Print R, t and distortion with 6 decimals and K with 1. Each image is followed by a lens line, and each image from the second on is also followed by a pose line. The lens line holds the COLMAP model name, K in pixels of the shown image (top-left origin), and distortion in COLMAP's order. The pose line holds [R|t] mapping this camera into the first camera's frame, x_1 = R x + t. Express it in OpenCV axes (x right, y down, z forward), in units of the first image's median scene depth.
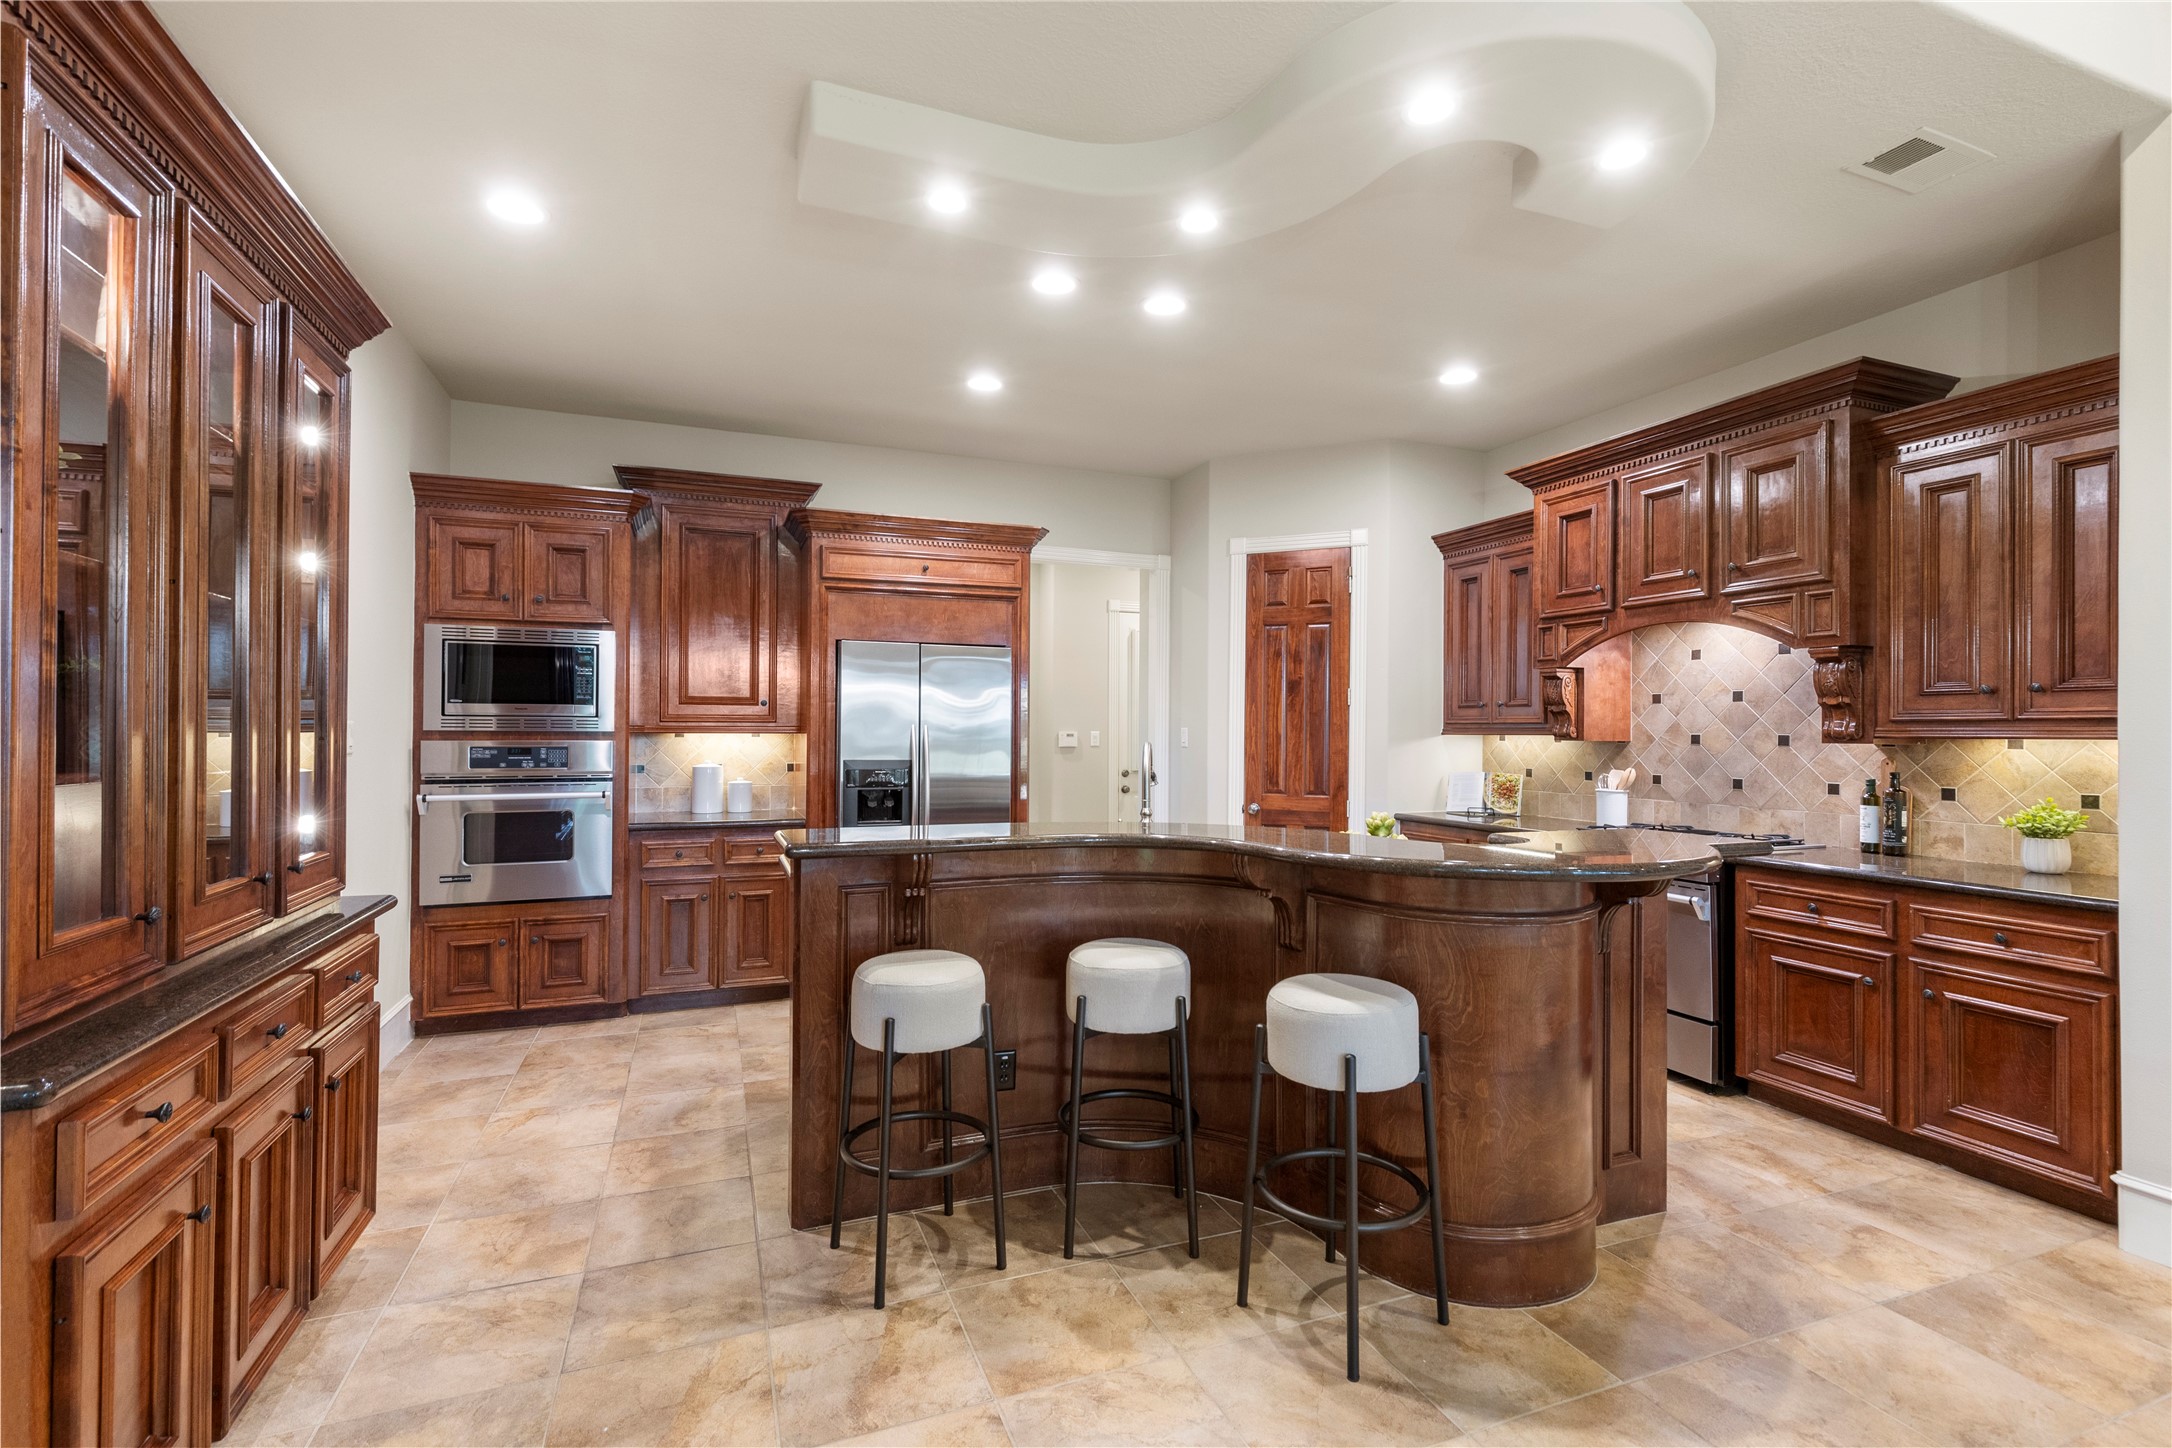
lens RADIAL K [[974.8, 0, 1086.0], [0, 974.8, 724.0], [0, 0, 1]] dist [0.005696, -0.000149]
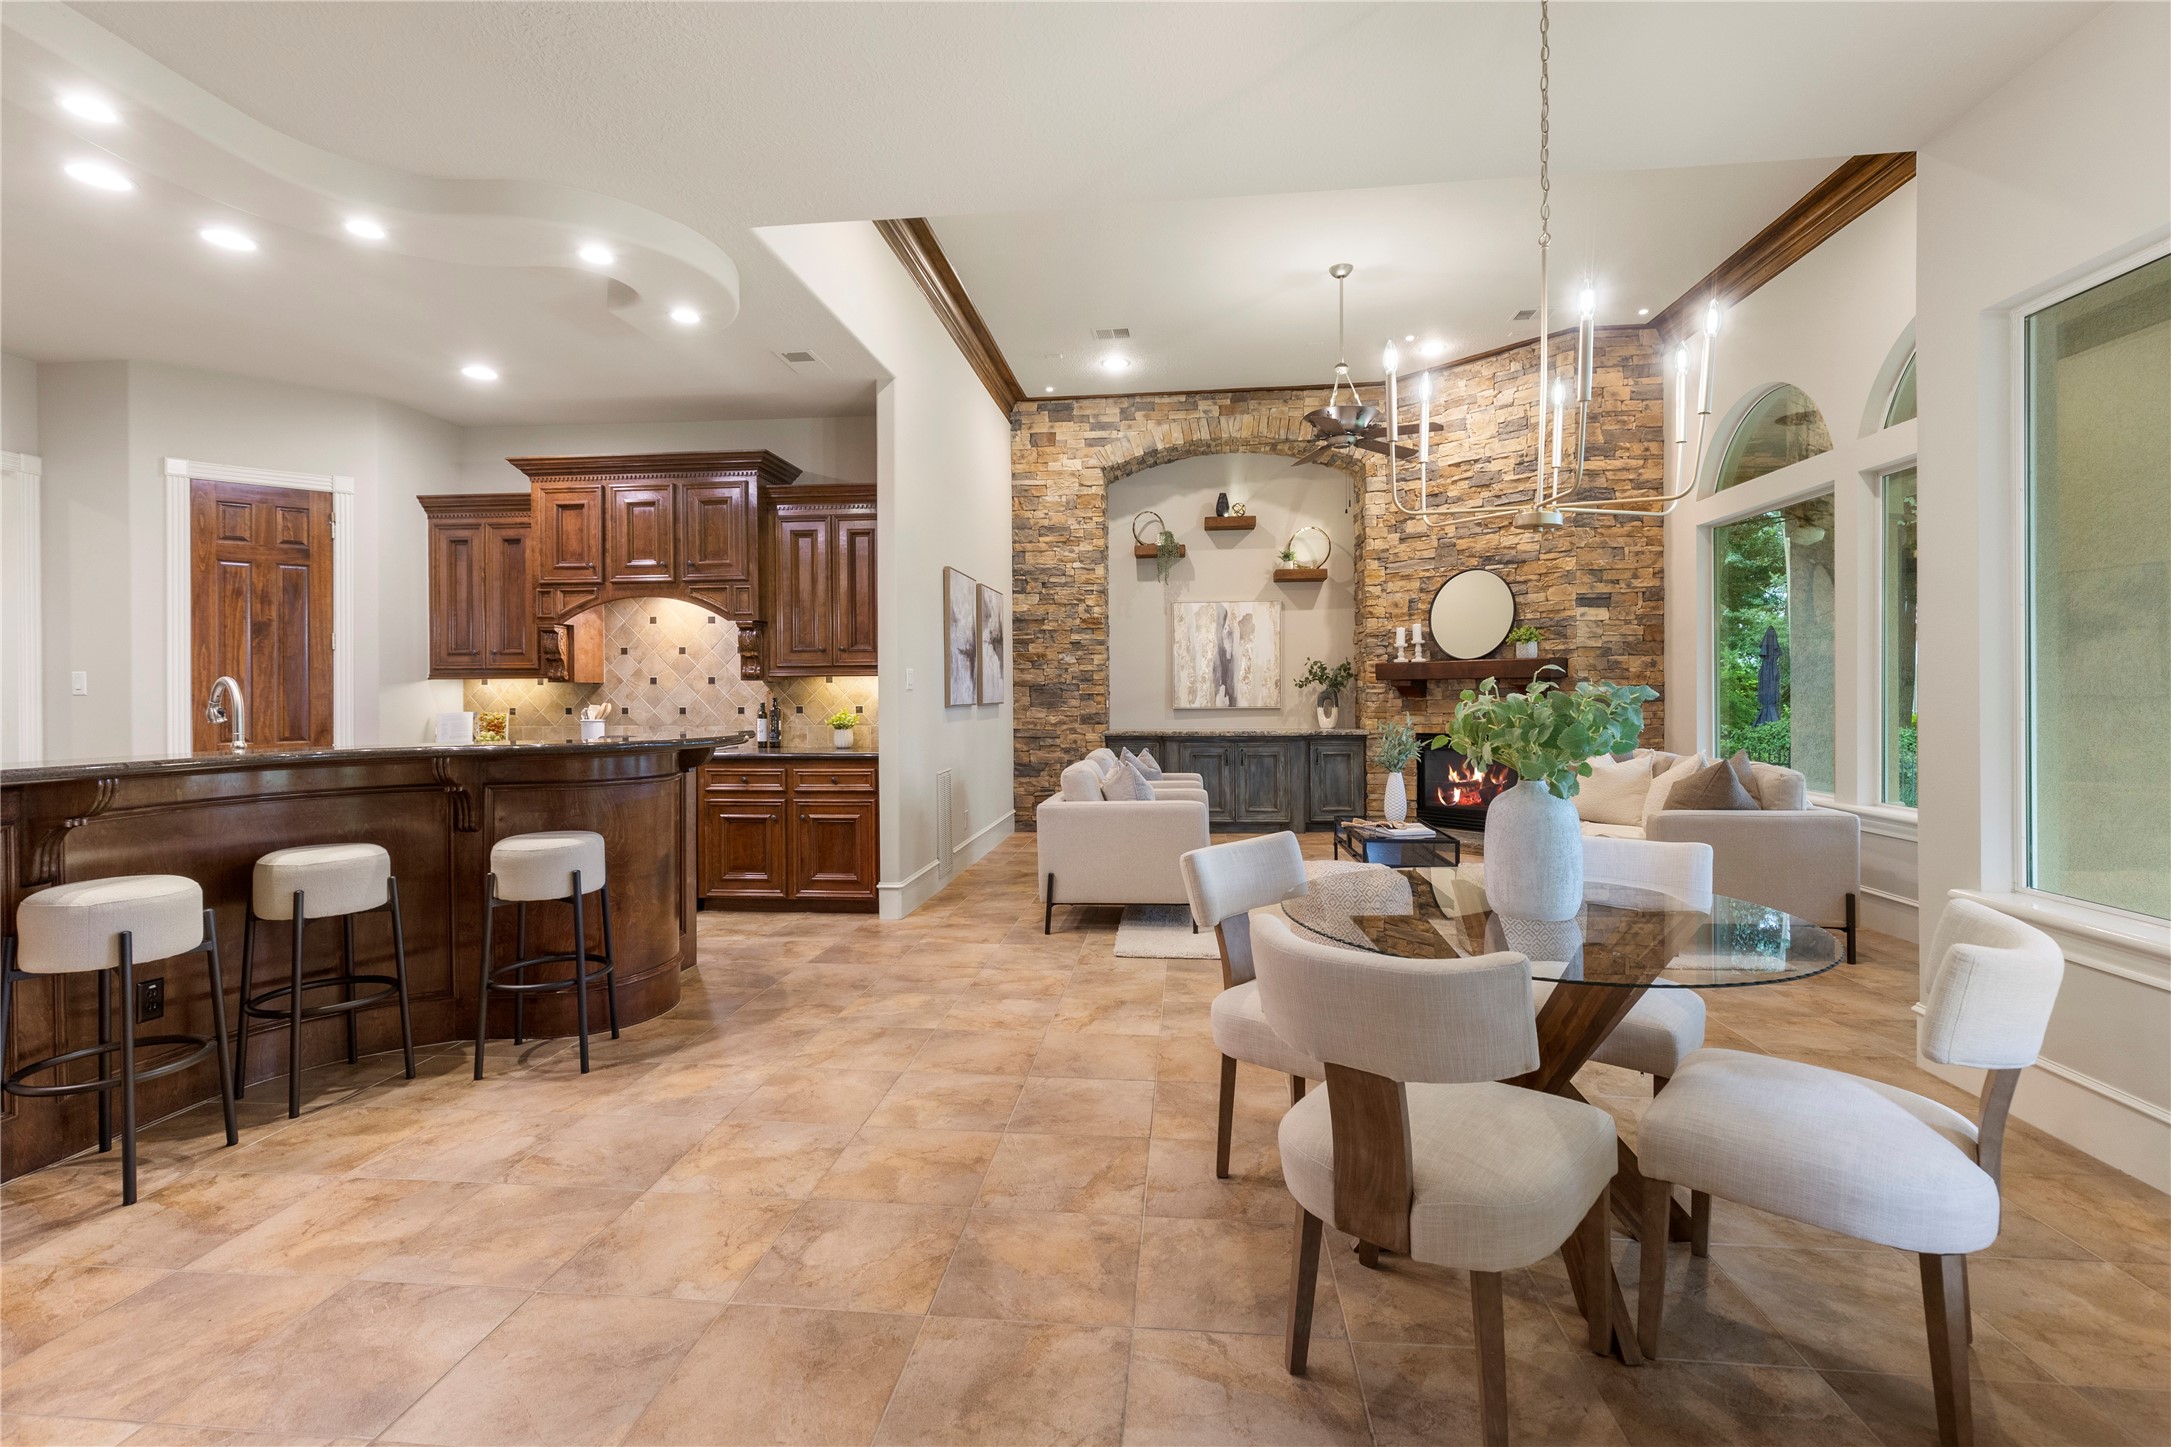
lens RADIAL K [[1000.7, 0, 1085.6], [0, 1000.7, 695.1], [0, 0, 1]] dist [0.000923, 0.000050]
pose [[0.461125, -0.009469, 0.887284, -0.411669], [0.001121, 0.999948, 0.010089, 0.025543], [-0.887334, -0.003658, 0.461112, -0.240007]]
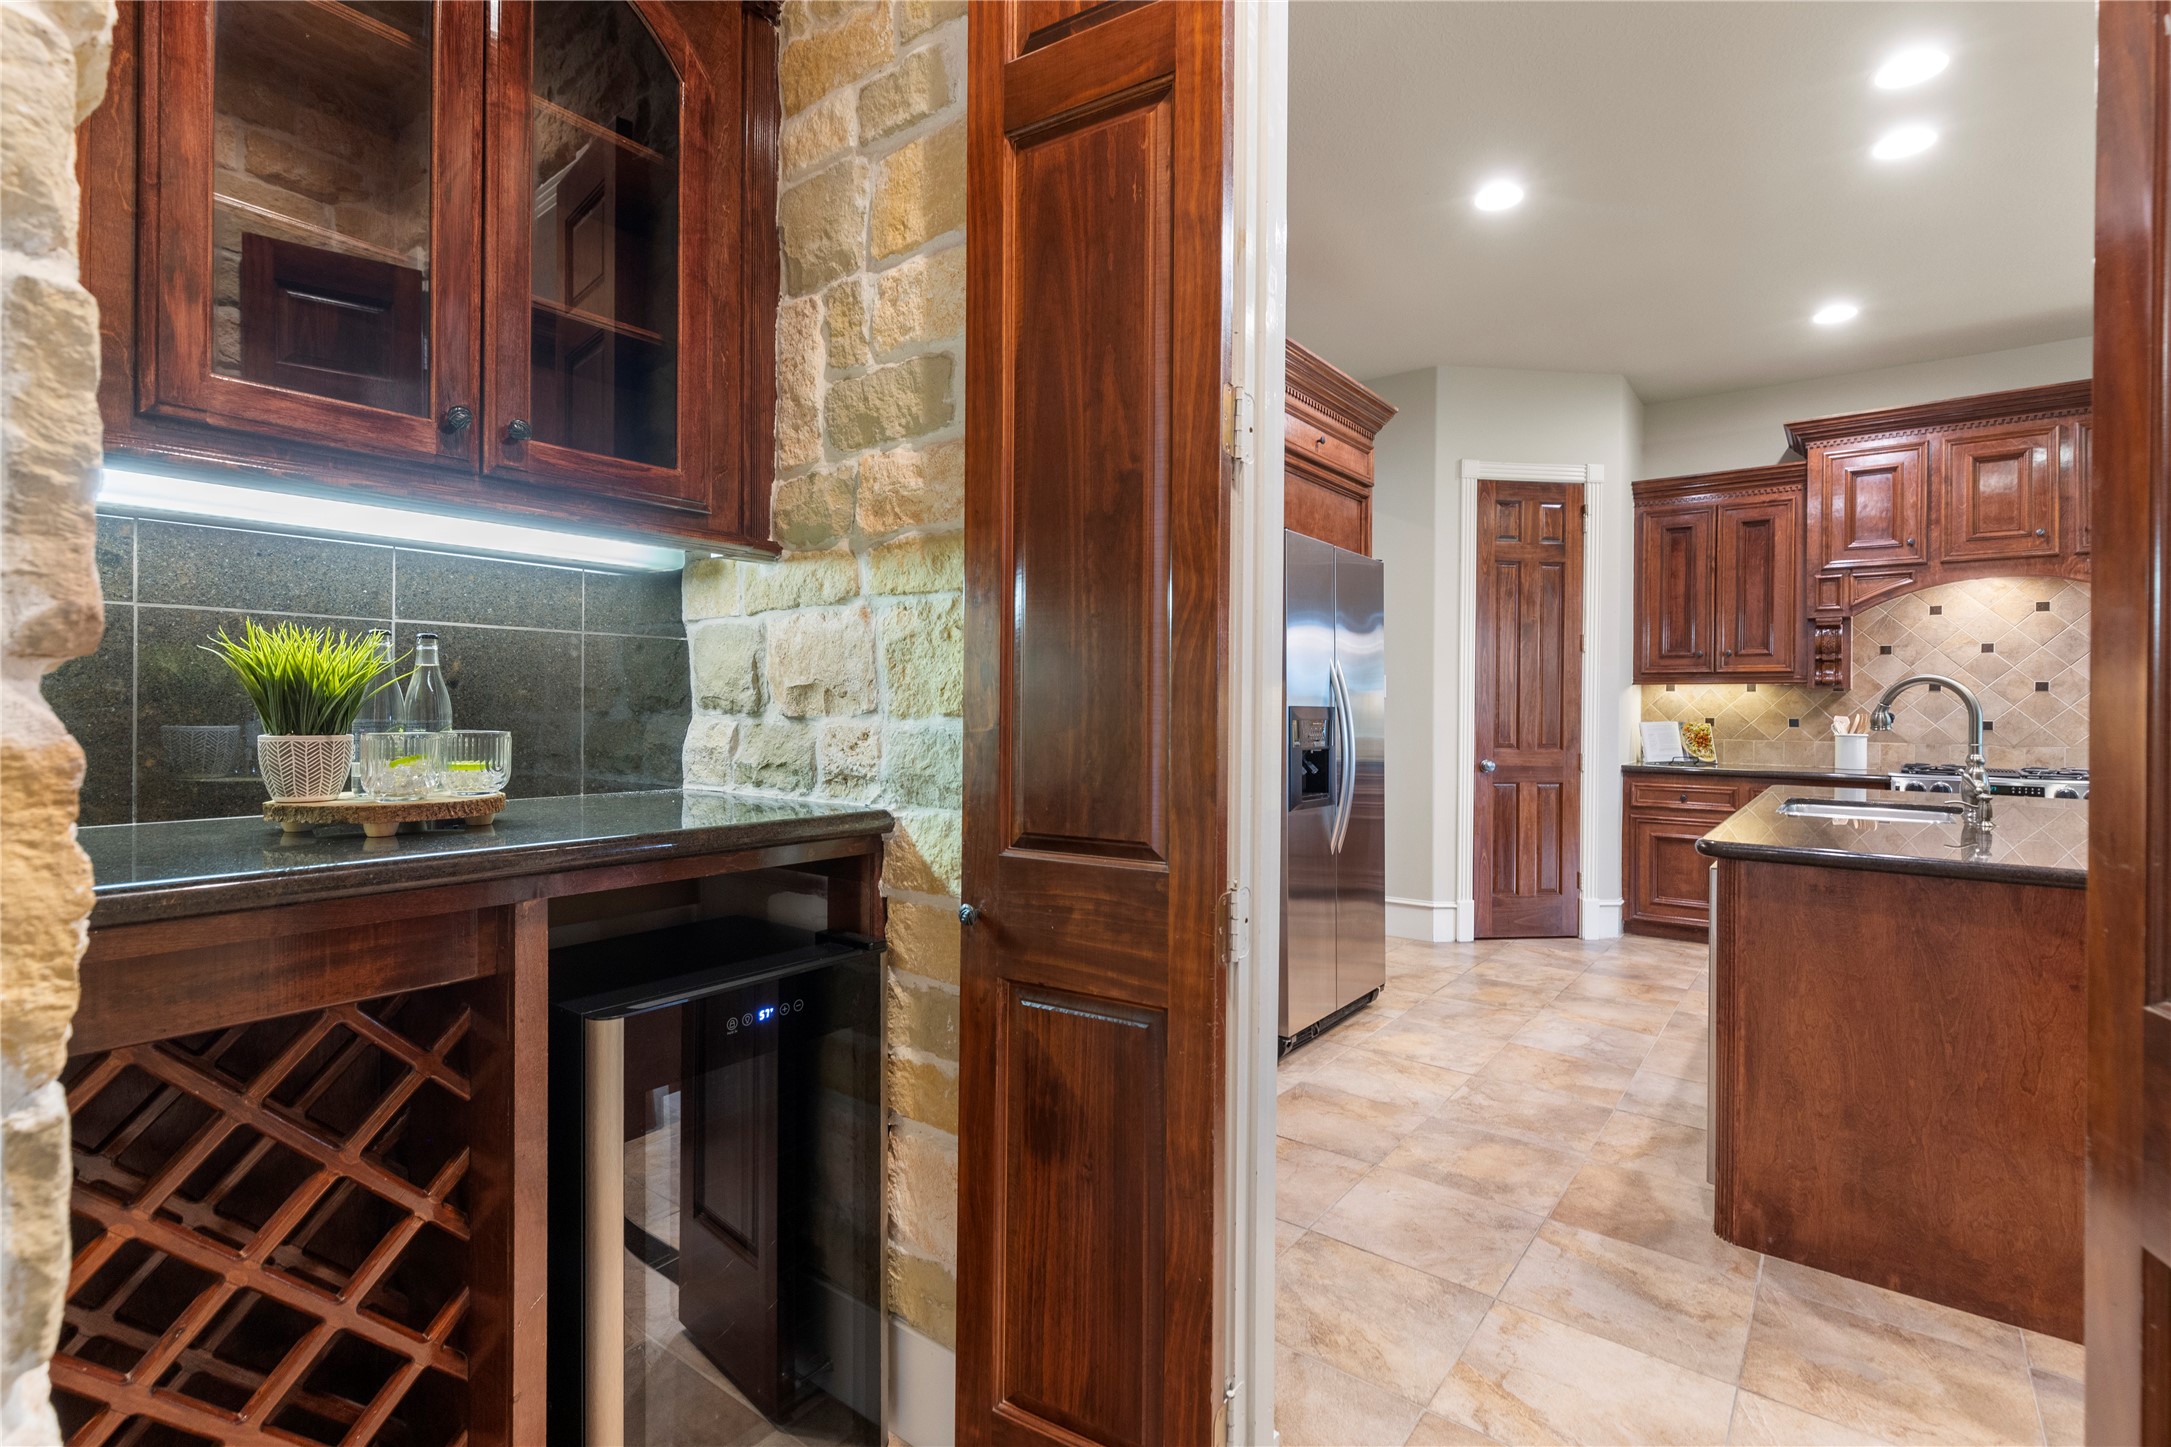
lens RADIAL K [[1000.7, 0, 1085.6], [0, 1000.7, 695.1], [0, 0, 1]] dist [0.000923, 0.000050]
pose [[0.862769, 0.007008, 0.505550, -0.881325], [-0.007238, 0.999973, -0.001510, 0.038361], [-0.505547, -0.002356, 0.862796, 0.573626]]
